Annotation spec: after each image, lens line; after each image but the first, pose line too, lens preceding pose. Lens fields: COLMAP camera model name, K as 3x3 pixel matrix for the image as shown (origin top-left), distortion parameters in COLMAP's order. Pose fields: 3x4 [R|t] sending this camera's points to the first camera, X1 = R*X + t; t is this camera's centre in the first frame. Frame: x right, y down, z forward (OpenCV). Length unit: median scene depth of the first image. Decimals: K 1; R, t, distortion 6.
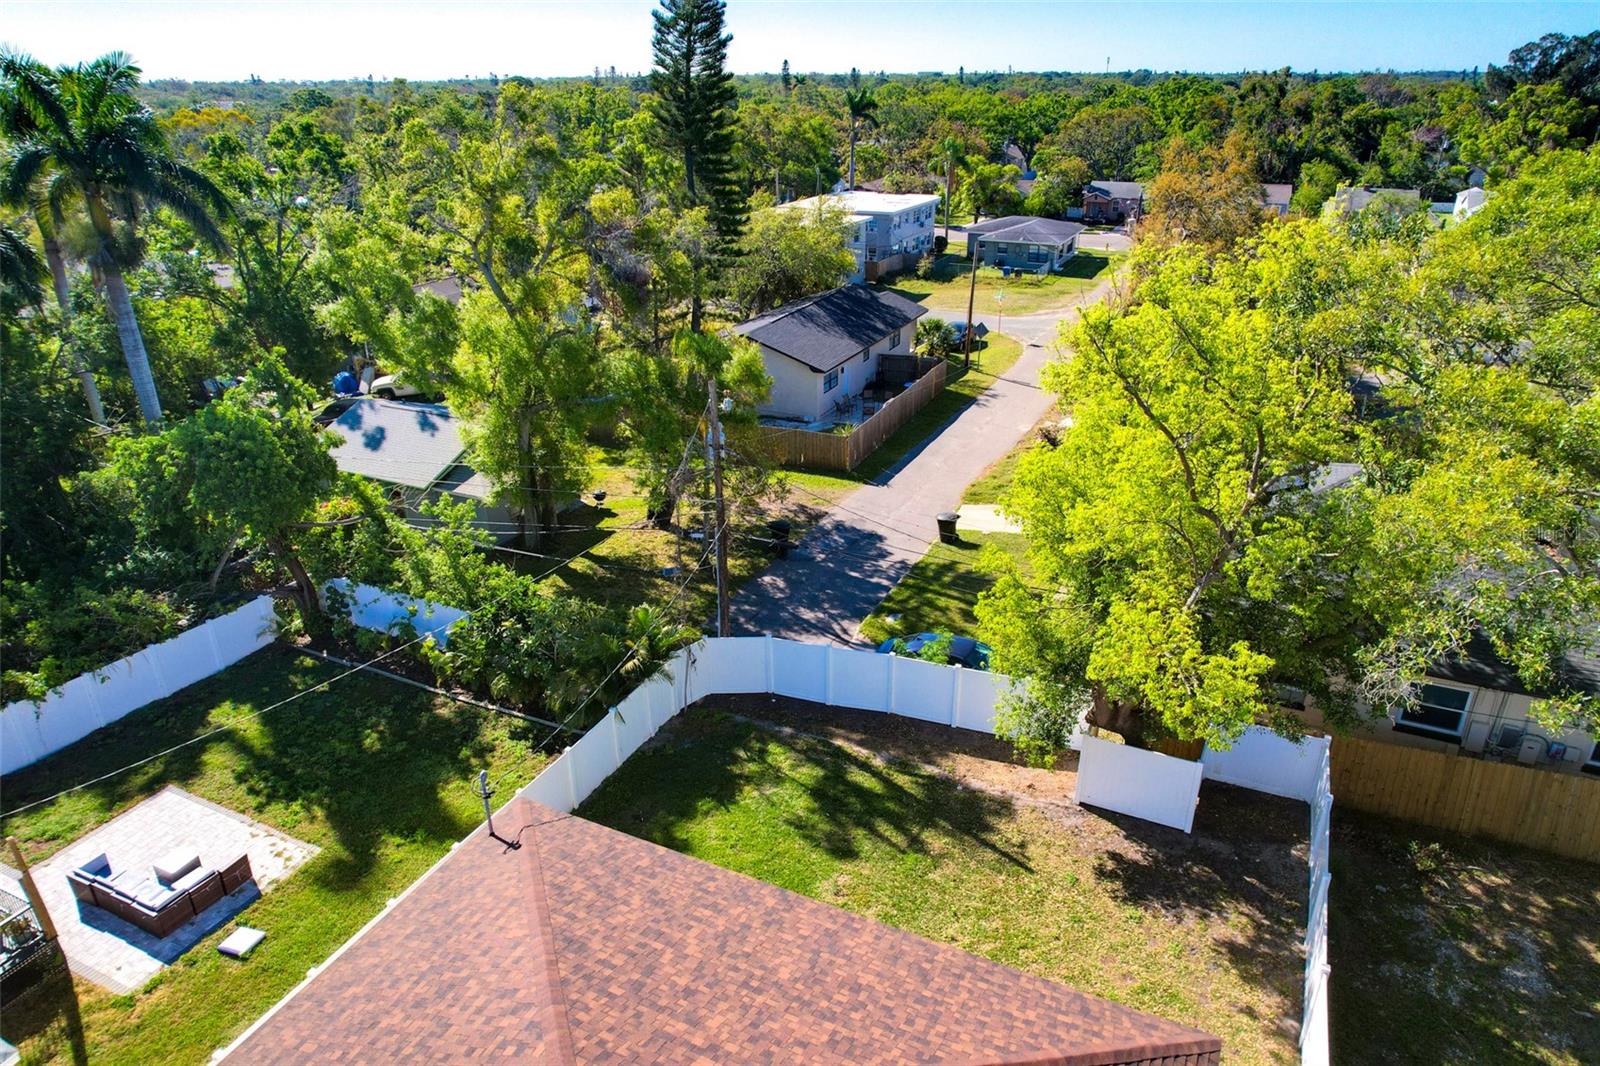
lens RADIAL K [[1025.2, 0, 797.1], [0, 1025.2, 533.3], [0, 0, 1]] dist [-0.073586, 0.065302]
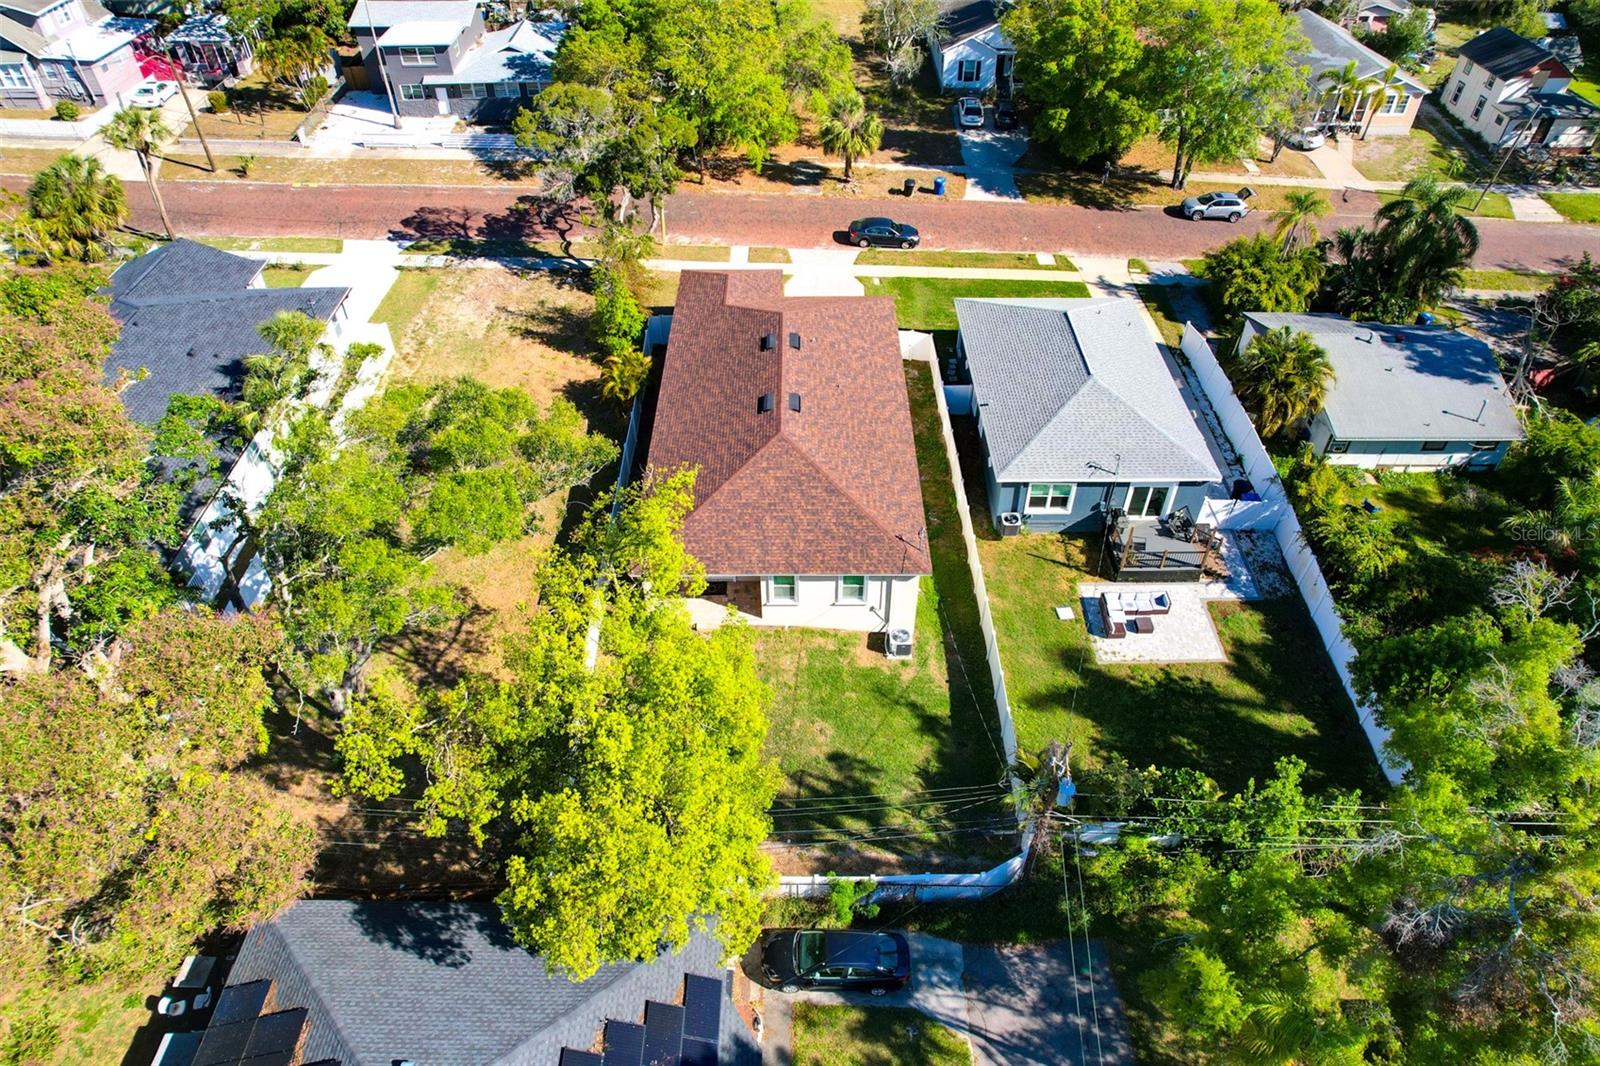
lens RADIAL K [[1025.2, 0, 797.1], [0, 1025.2, 533.3], [0, 0, 1]] dist [-0.073586, 0.065302]
pose [[-0.898596, 0.305256, -0.315188, 0.117785], [-0.169481, 0.421114, 0.891033, -0.301190], [0.404724, 0.854097, -0.326676, 0.273601]]
